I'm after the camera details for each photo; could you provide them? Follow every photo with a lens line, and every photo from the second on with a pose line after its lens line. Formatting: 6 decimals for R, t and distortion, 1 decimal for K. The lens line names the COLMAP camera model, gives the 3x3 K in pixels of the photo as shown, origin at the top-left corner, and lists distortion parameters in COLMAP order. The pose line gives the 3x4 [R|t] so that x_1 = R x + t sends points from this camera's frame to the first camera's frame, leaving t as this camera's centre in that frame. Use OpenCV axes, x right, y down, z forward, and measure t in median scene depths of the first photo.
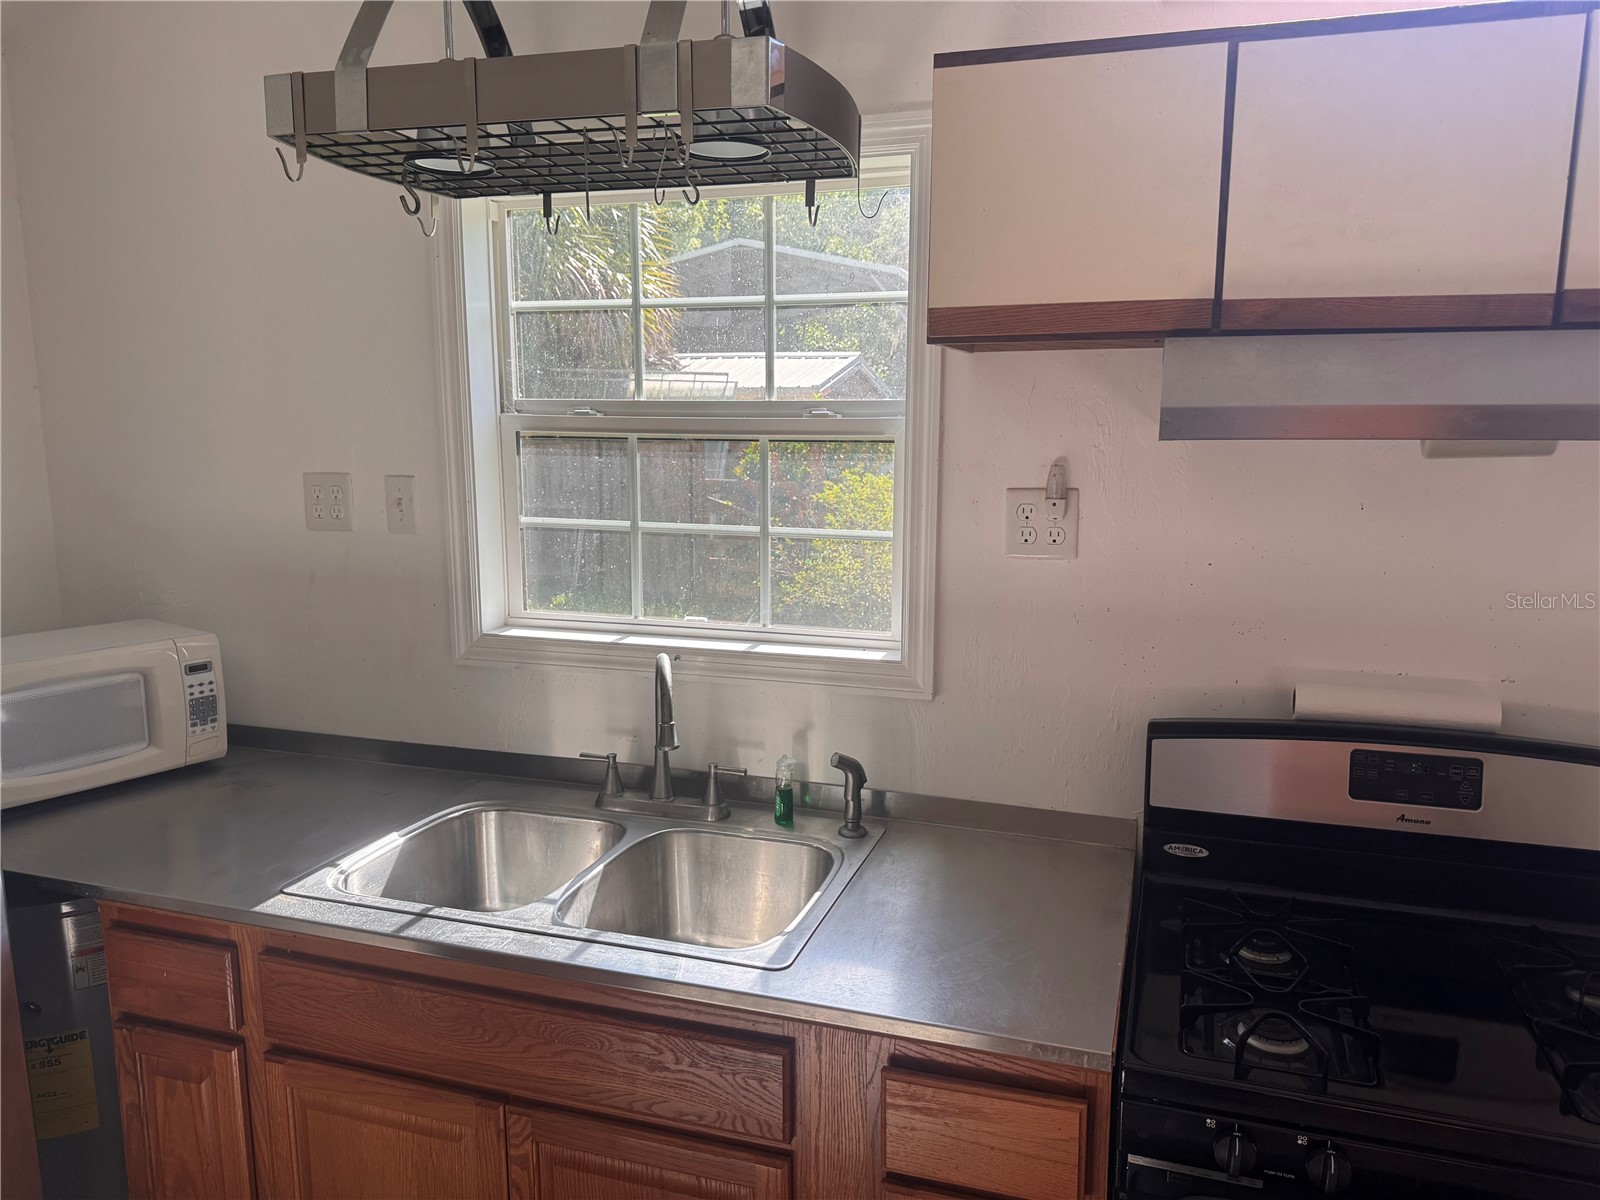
lens RADIAL K [[1133.6, 0, 799.9], [0, 1133.6, 589.6], [0, 0, 1]] dist [0.058727, -0.066134]
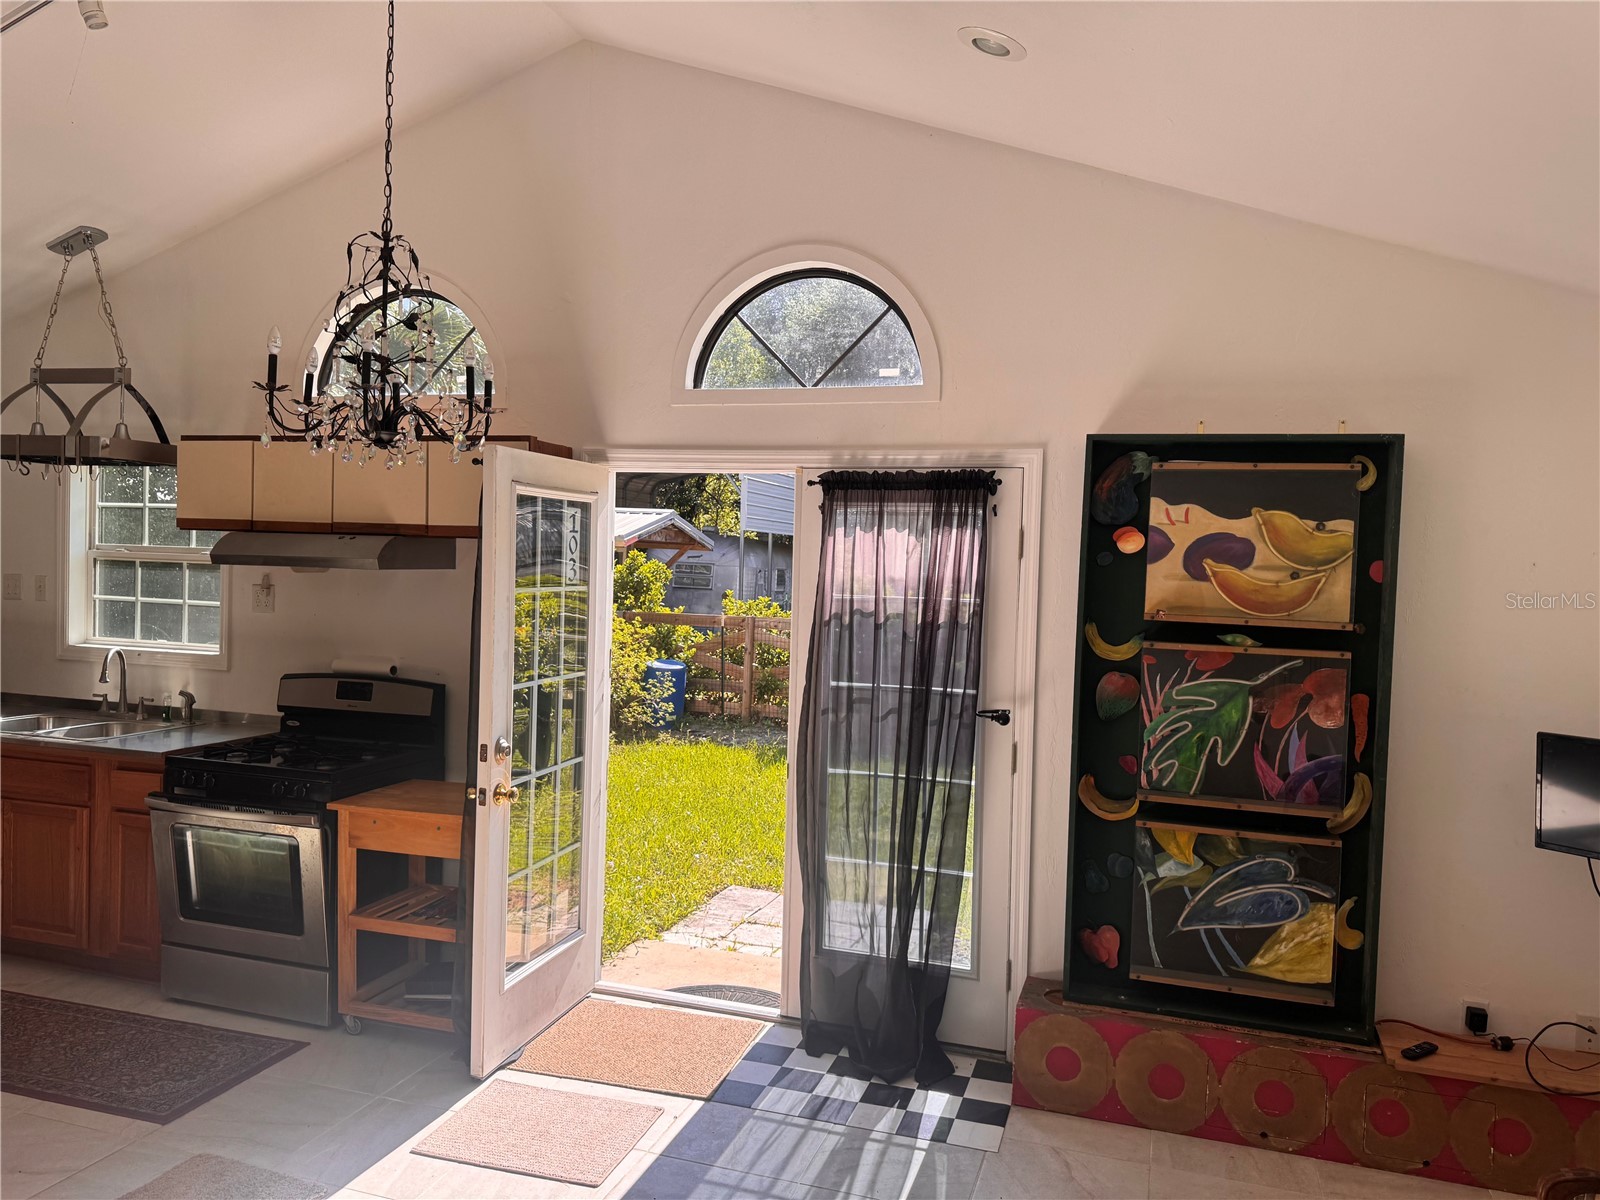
lens RADIAL K [[1133.6, 0, 825.6], [0, 1133.6, 596.4], [0, 0, 1]] dist [0.058727, -0.066134]
pose [[0.999368, 0.031035, 0.017331, 1.200014], [-0.028721, 0.992272, -0.120714, 0.176640], [-0.020943, 0.120140, 0.992536, -1.329778]]
